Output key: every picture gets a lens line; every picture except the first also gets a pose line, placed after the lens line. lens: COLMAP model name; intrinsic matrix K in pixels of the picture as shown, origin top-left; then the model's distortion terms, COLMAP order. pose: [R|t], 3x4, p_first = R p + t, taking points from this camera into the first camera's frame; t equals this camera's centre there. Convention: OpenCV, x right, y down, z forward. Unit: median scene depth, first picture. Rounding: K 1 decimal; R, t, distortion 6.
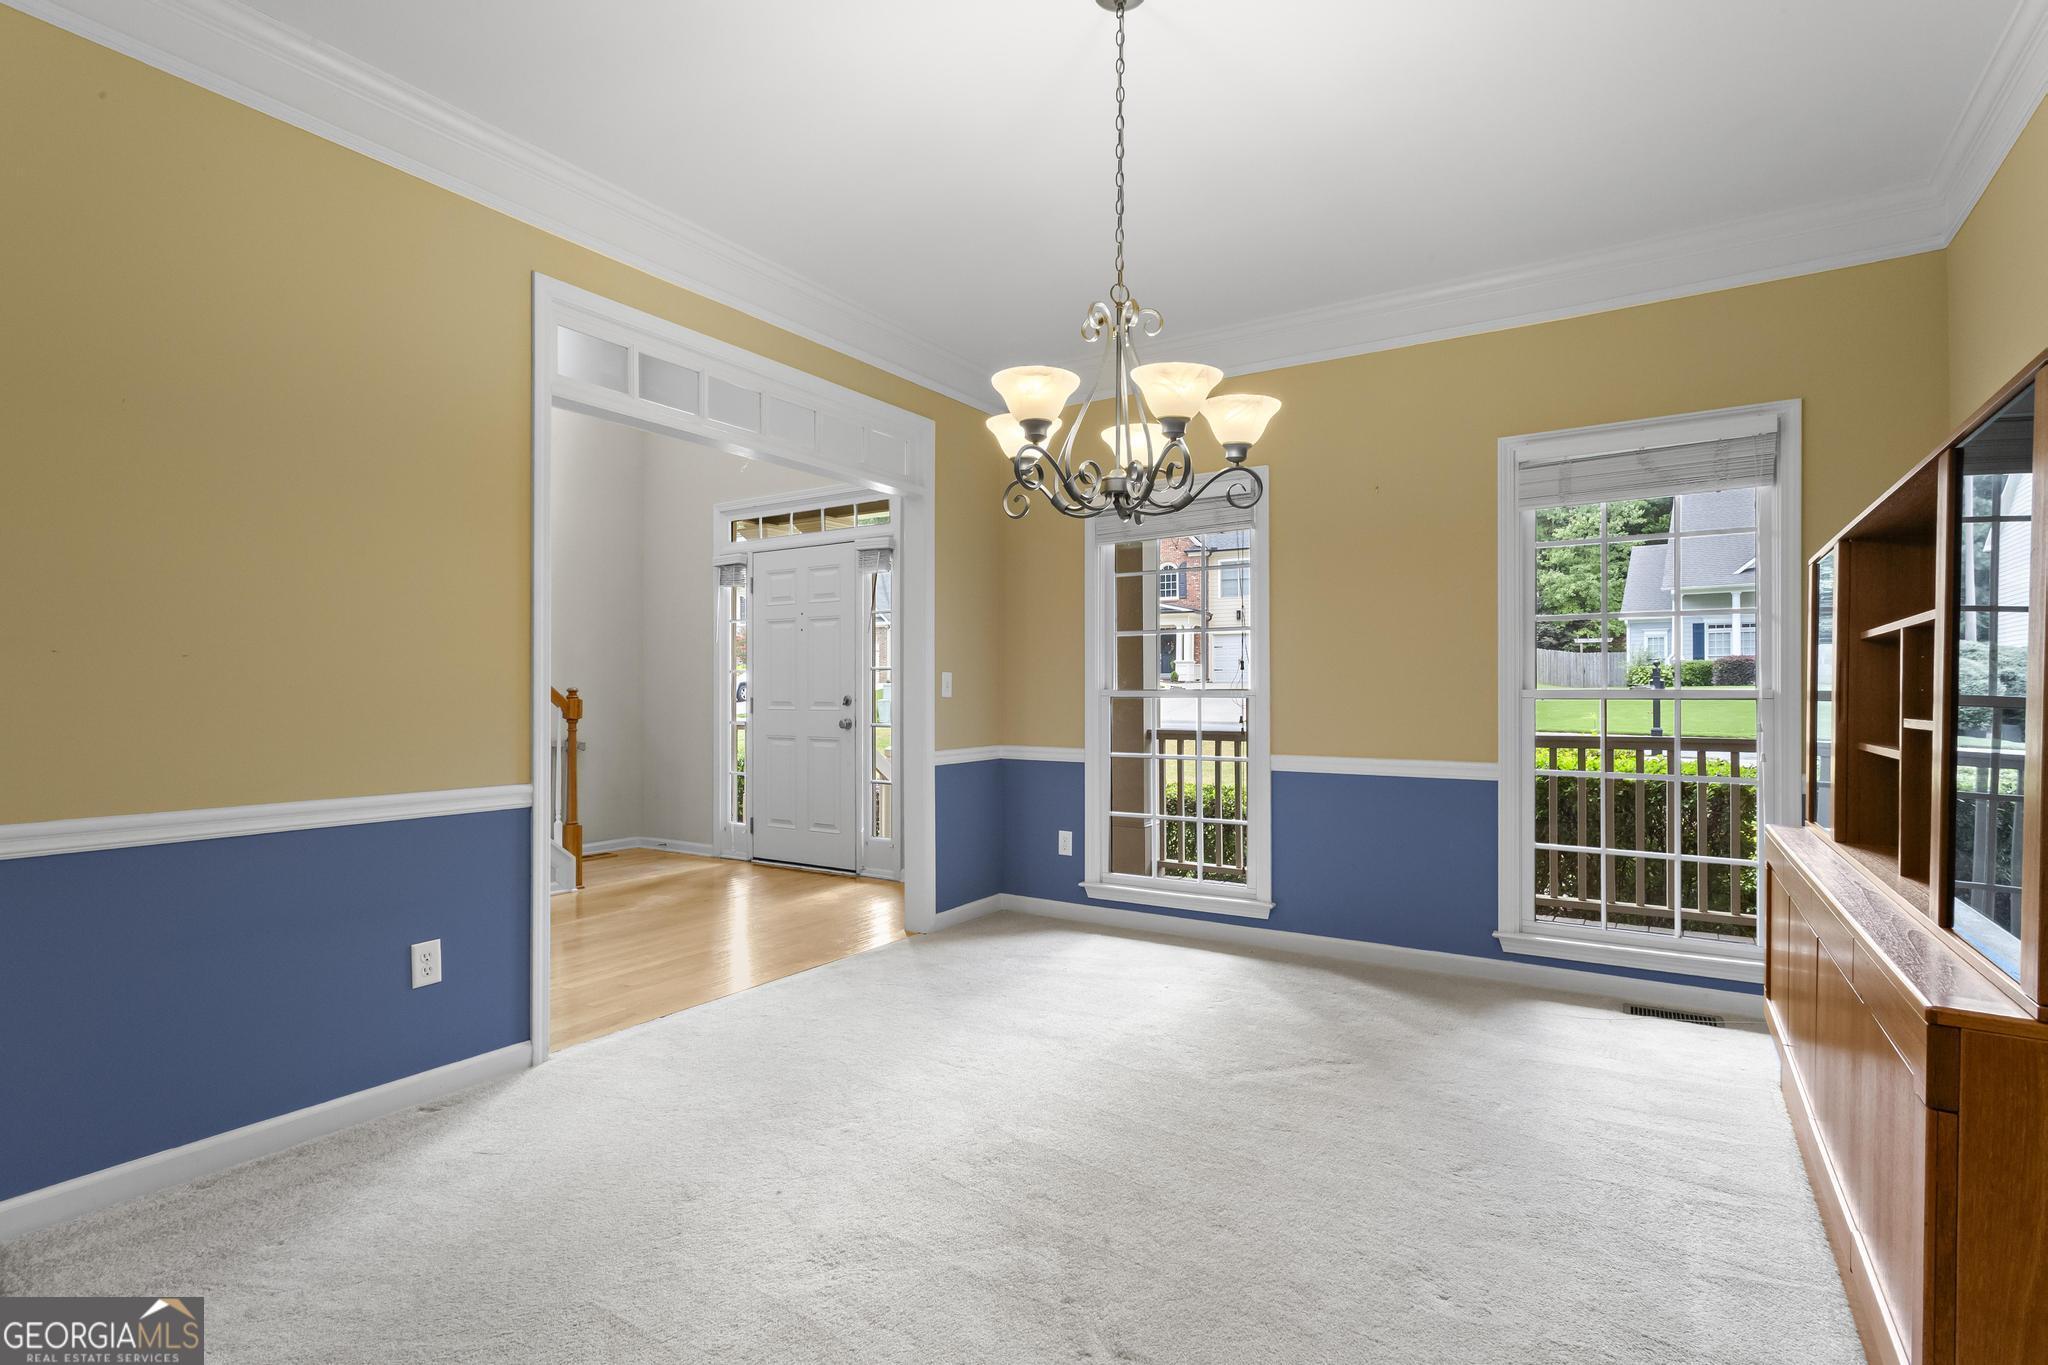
lens RADIAL K [[975.3, 0, 1028.2], [0, 975.3, 688.6], [0, 0, 1]] dist [0.005584, 0.001188]
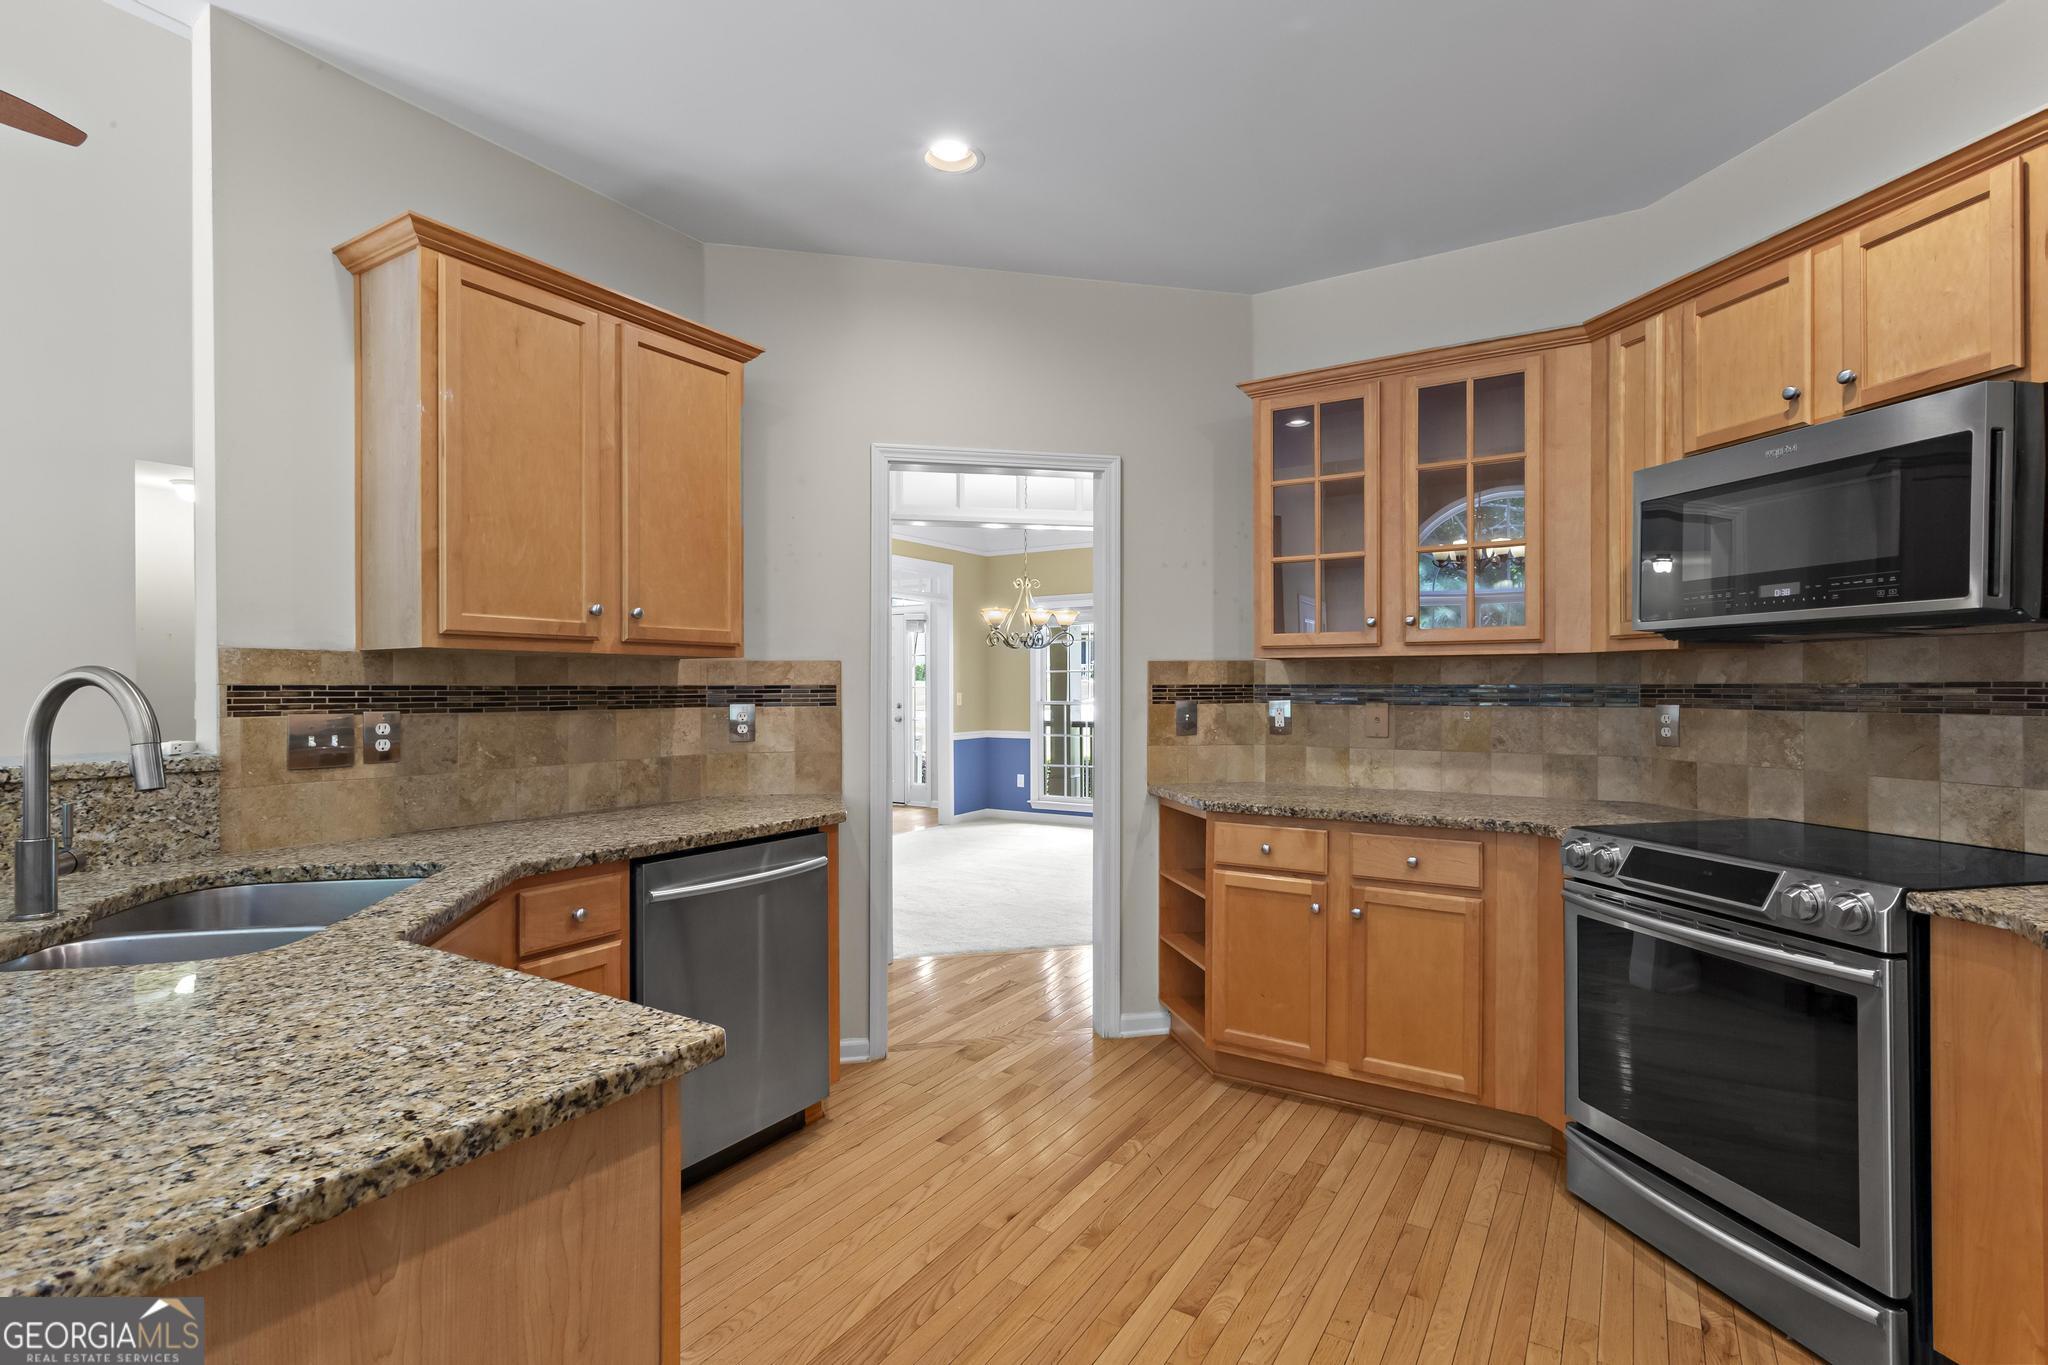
lens RADIAL K [[975.3, 0, 1018.5], [0, 975.3, 690.2], [0, 0, 1]] dist [0.005584, 0.001188]
pose [[0.999976, -0.005507, 0.004146, 0.027183], [0.005496, 0.999981, 0.002667, -0.025238], [-0.004161, -0.002644, 0.999988, -0.931045]]
